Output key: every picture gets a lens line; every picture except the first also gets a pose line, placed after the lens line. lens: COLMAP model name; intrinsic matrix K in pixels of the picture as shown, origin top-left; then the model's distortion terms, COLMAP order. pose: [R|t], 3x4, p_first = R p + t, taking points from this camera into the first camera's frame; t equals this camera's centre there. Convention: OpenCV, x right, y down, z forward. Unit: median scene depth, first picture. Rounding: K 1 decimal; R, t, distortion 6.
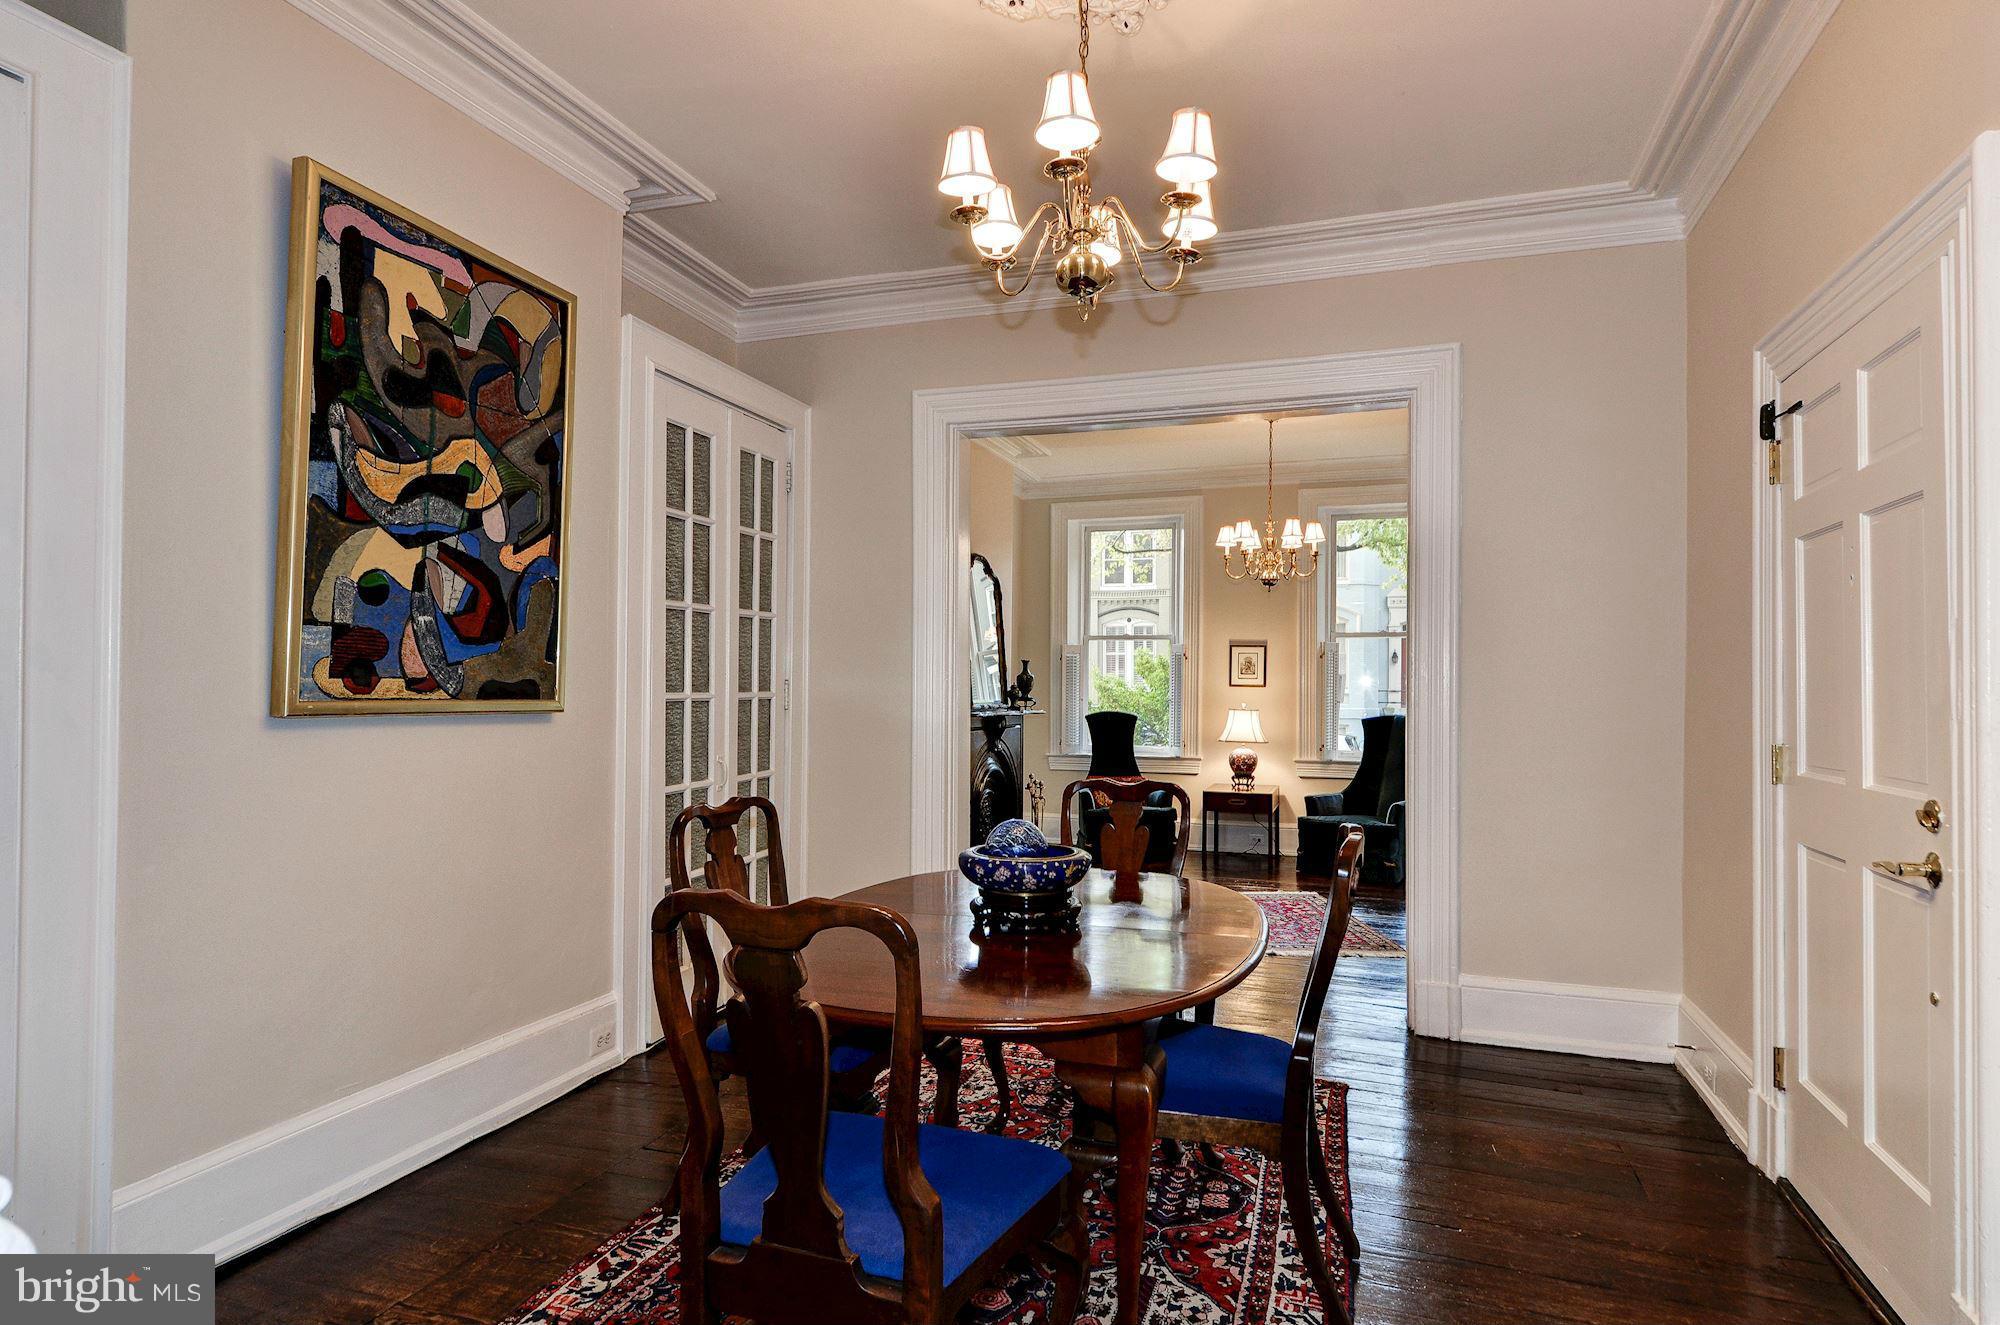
lens RADIAL K [[1045.8, 0, 1001.6], [0, 1045.8, 671.1], [0, 0, 1]] dist [0.005882, 0.000908]
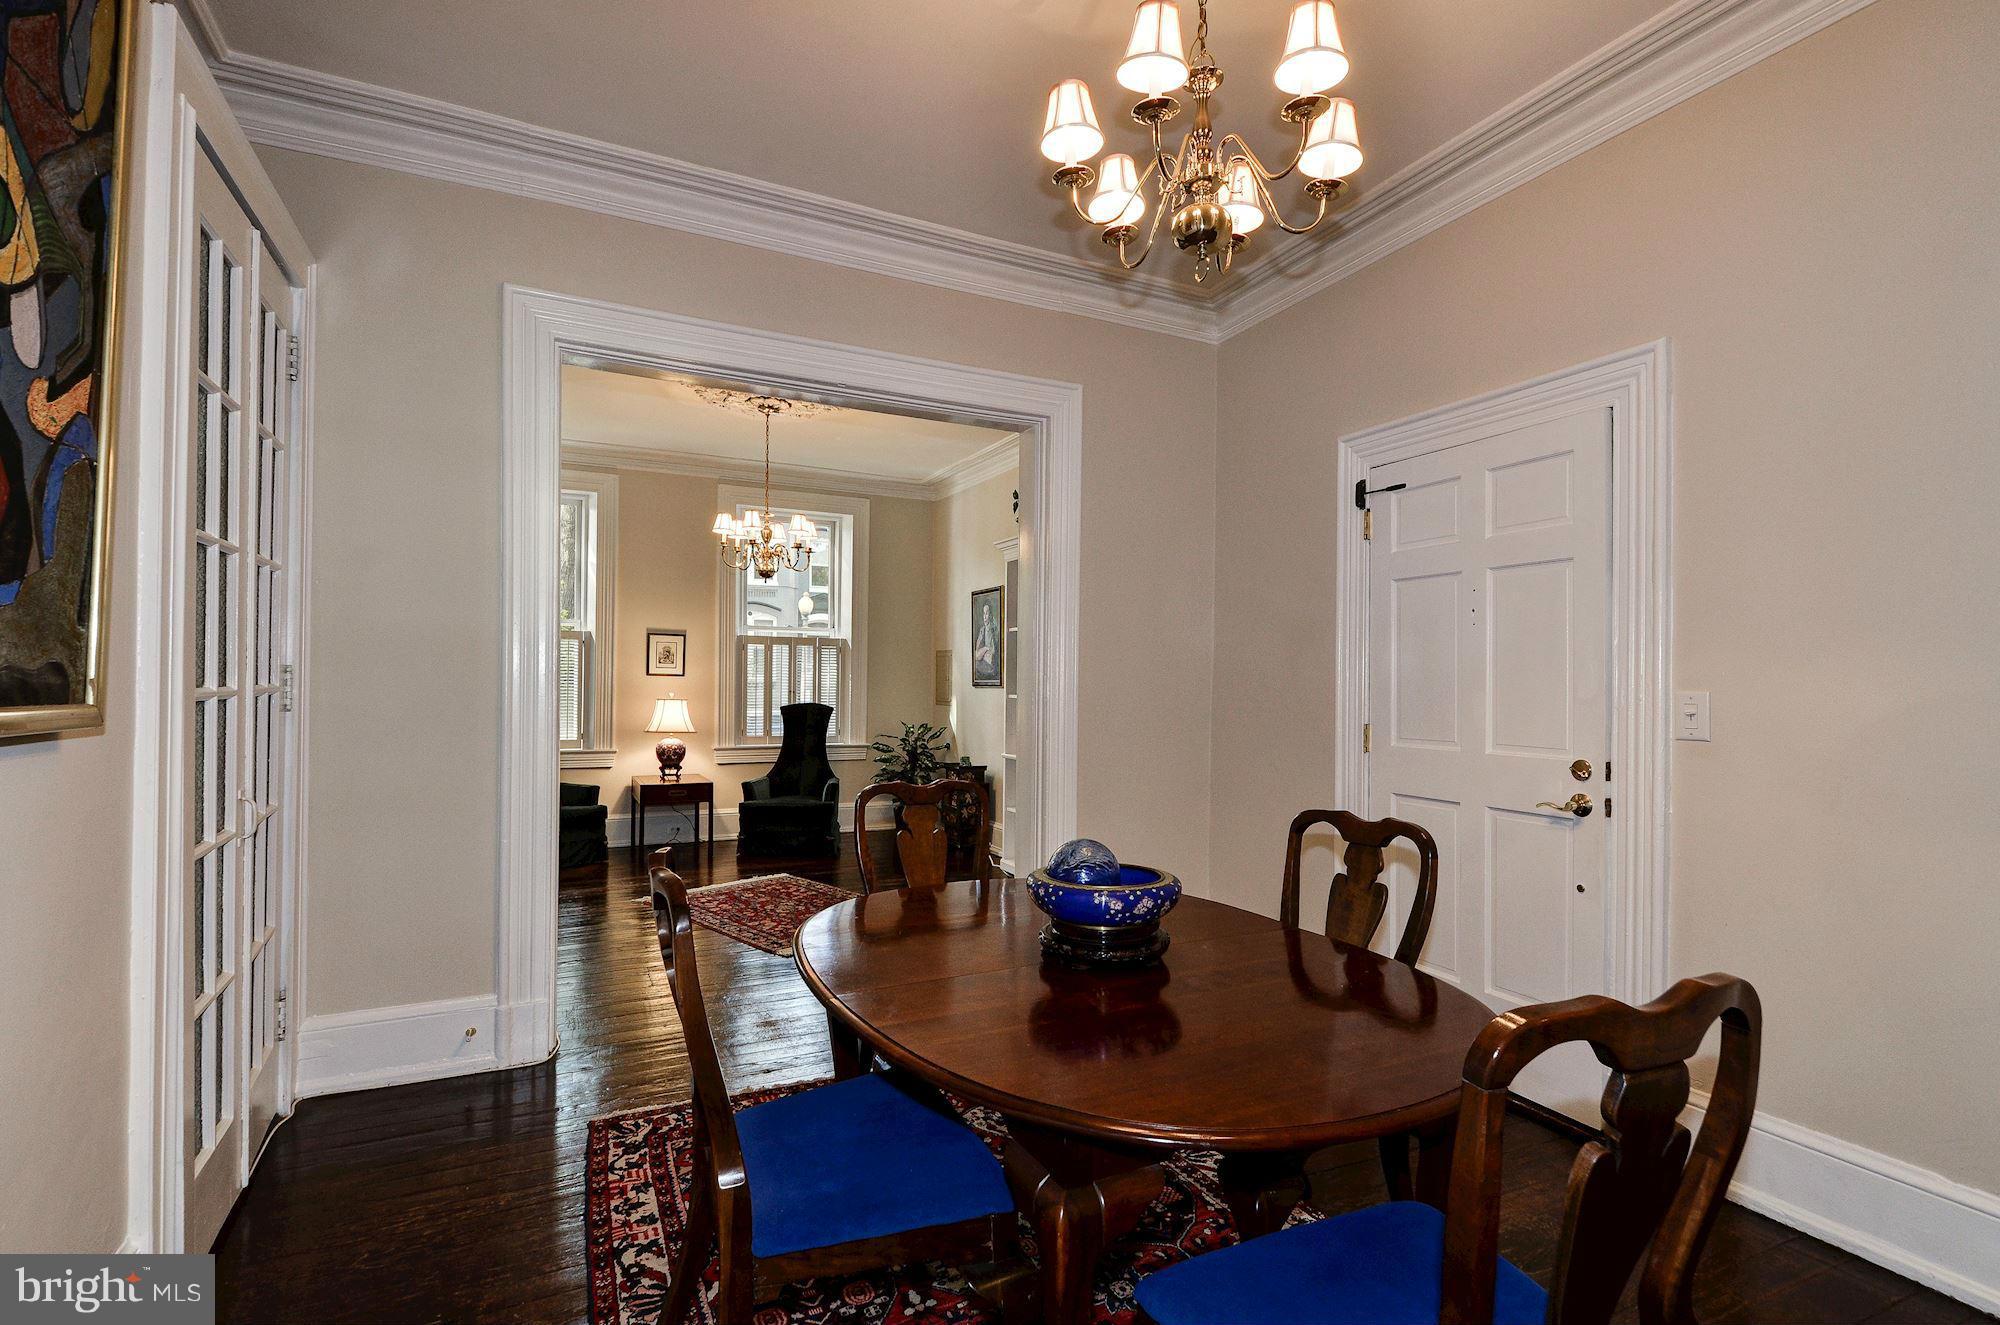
lens RADIAL K [[946.5, 0, 1002.8], [0, 946.5, 676.4], [0, 0, 1]] dist [-0.000532, -0.001975]
pose [[0.719949, 0.007642, 0.693985, -0.483278], [-0.019686, 0.999762, 0.009413, 0.002162], [-0.693748, -0.020438, 0.719928, 0.414130]]
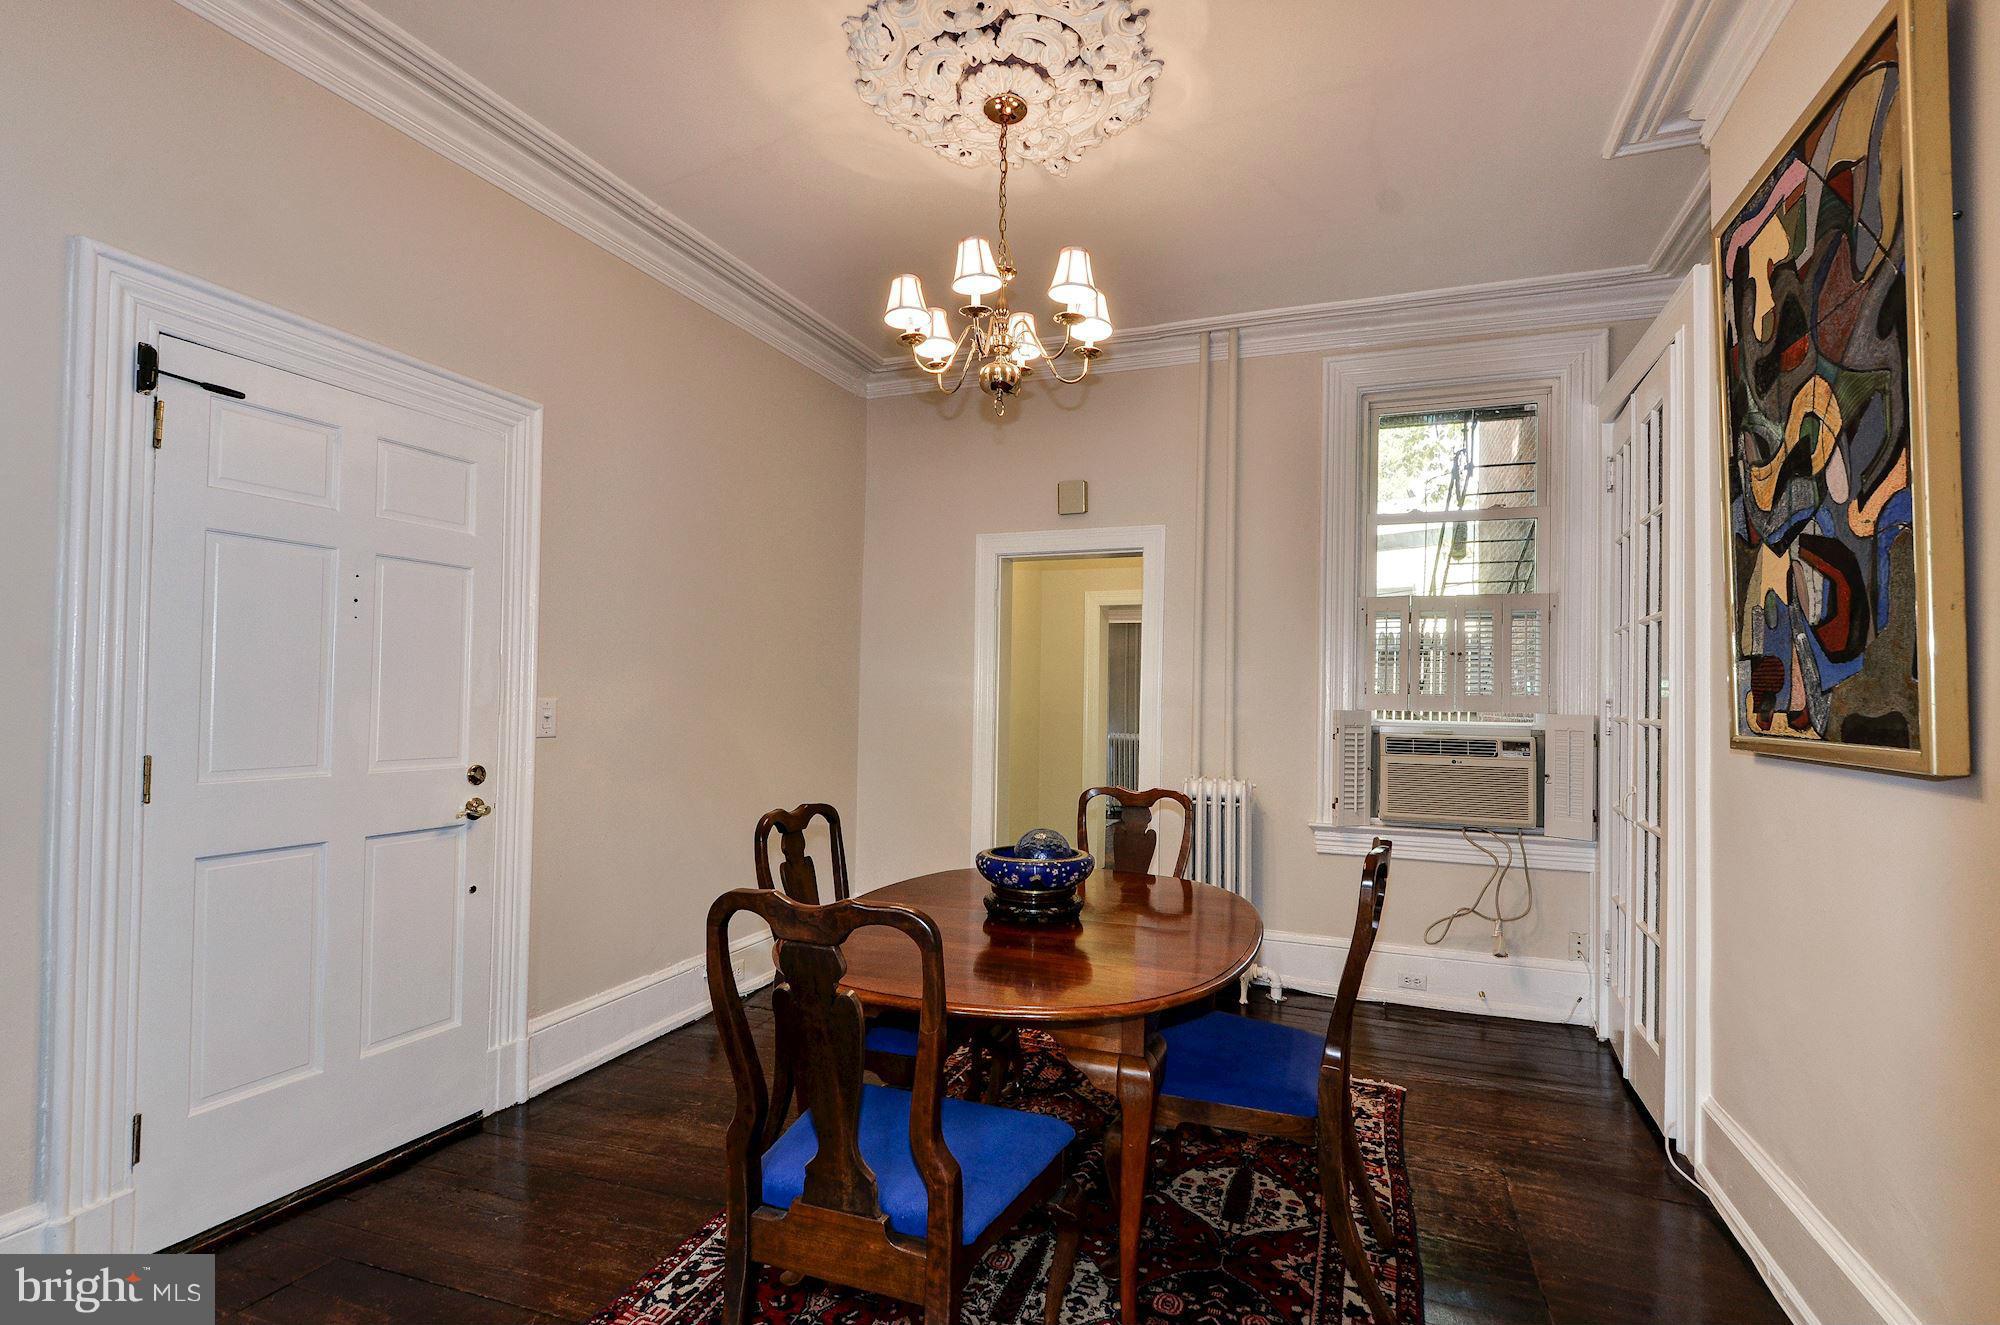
lens RADIAL K [[946.5, 0, 999.4], [0, 946.5, 670.5], [0, 0, 1]] dist [-0.000532, -0.001975]
pose [[-0.999019, -0.019299, 0.039846, 0.021916], [-0.021358, 0.998423, -0.051912, 0.024793], [-0.038781, -0.052712, -0.997856, 1.690938]]
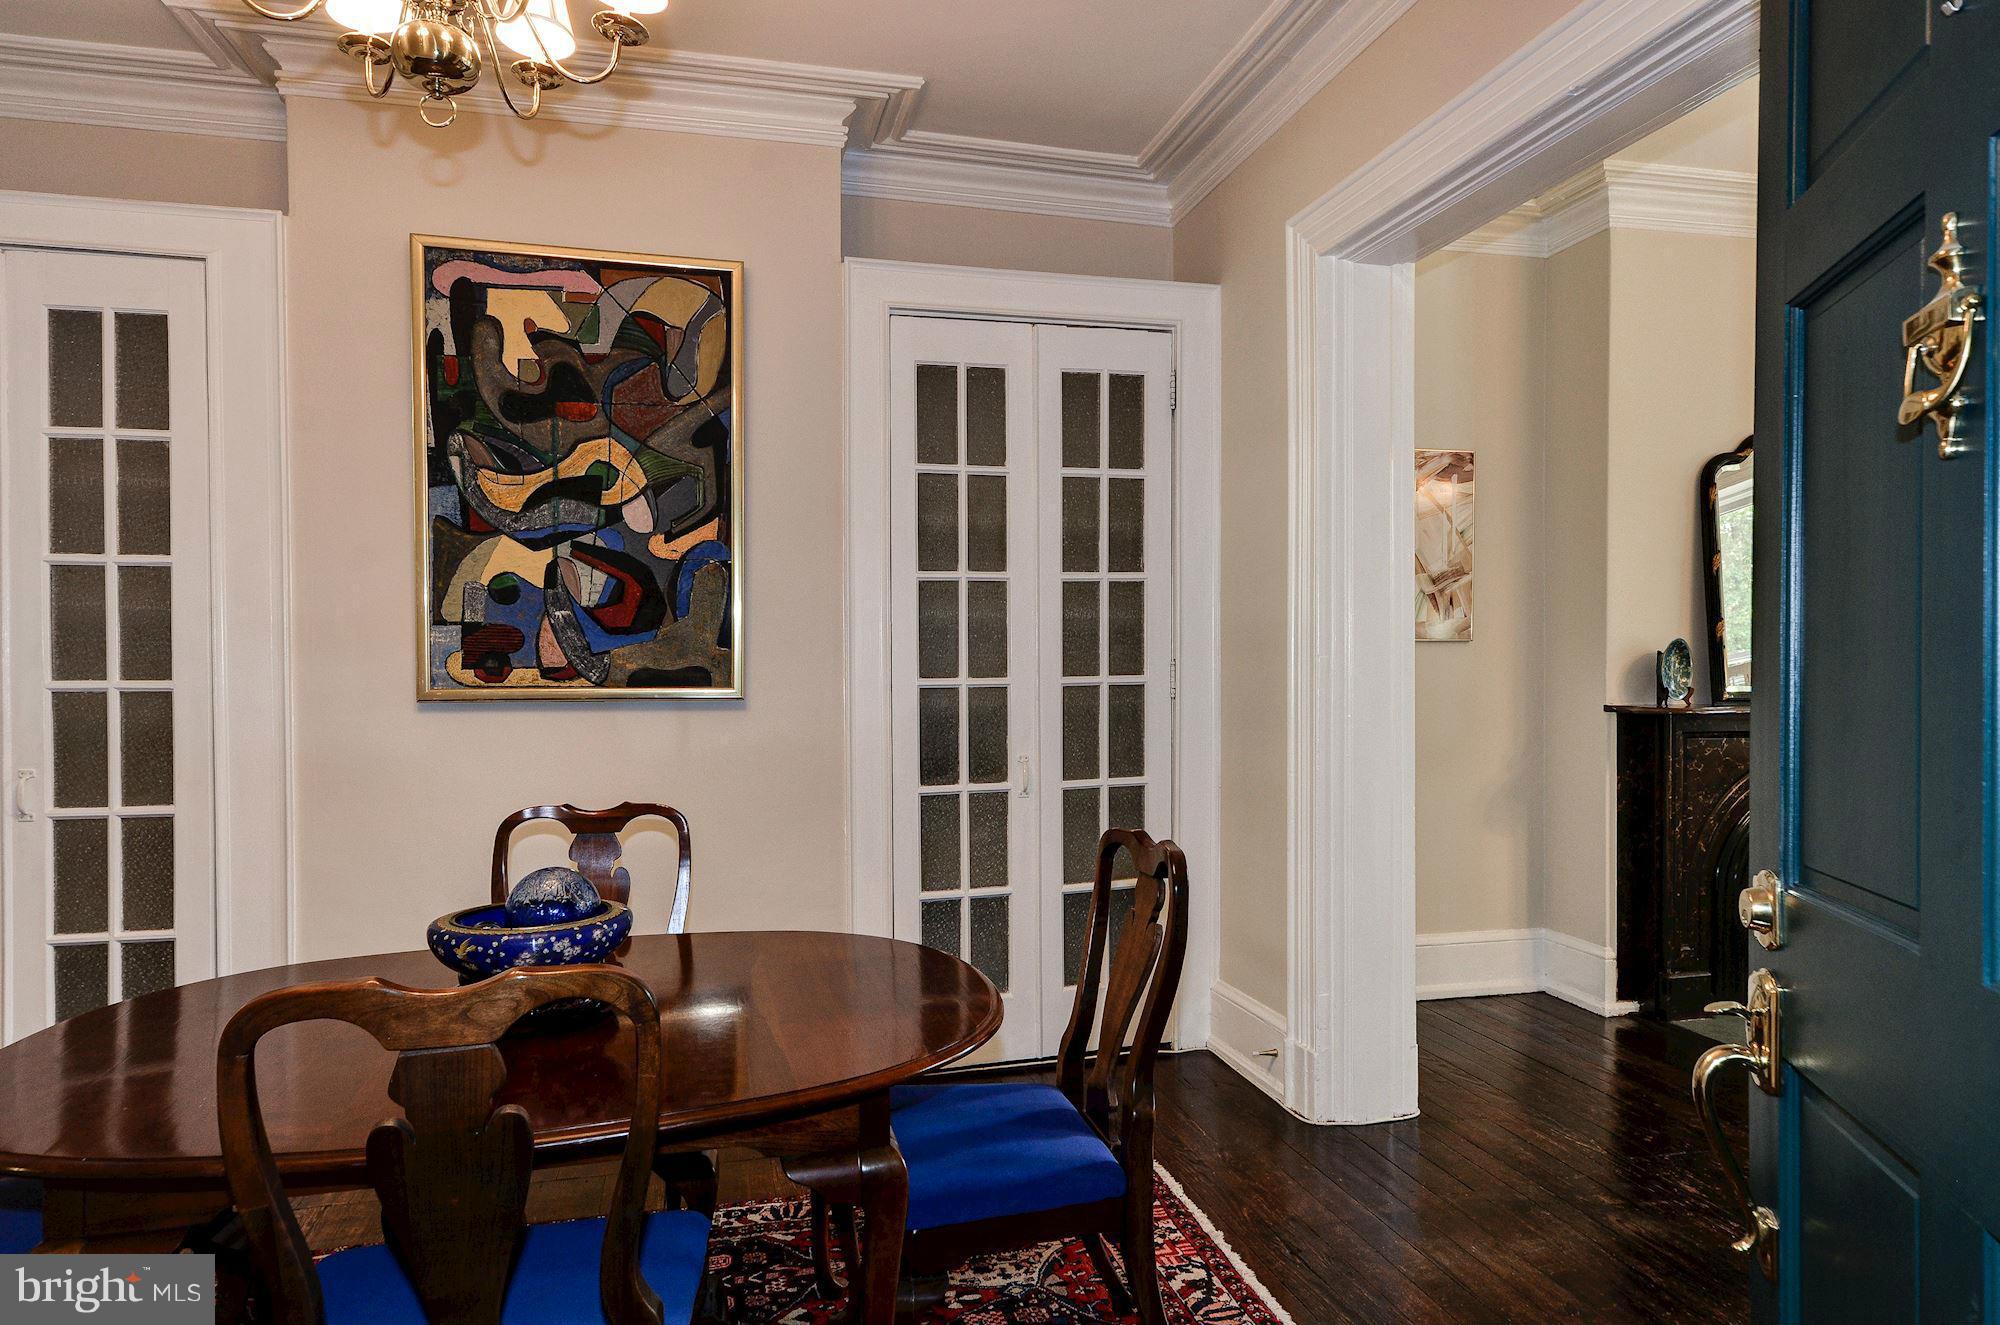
lens RADIAL K [[1172.9, 0, 998.8], [0, 1172.9, 674.8], [0, 0, 1]] dist [0.018671, -0.000179]
pose [[0.544370, -0.006530, -0.838820, 0.705789], [0.025076, 0.999649, 0.008492, 0.014867], [0.838470, -0.025657, 0.544343, 0.697235]]
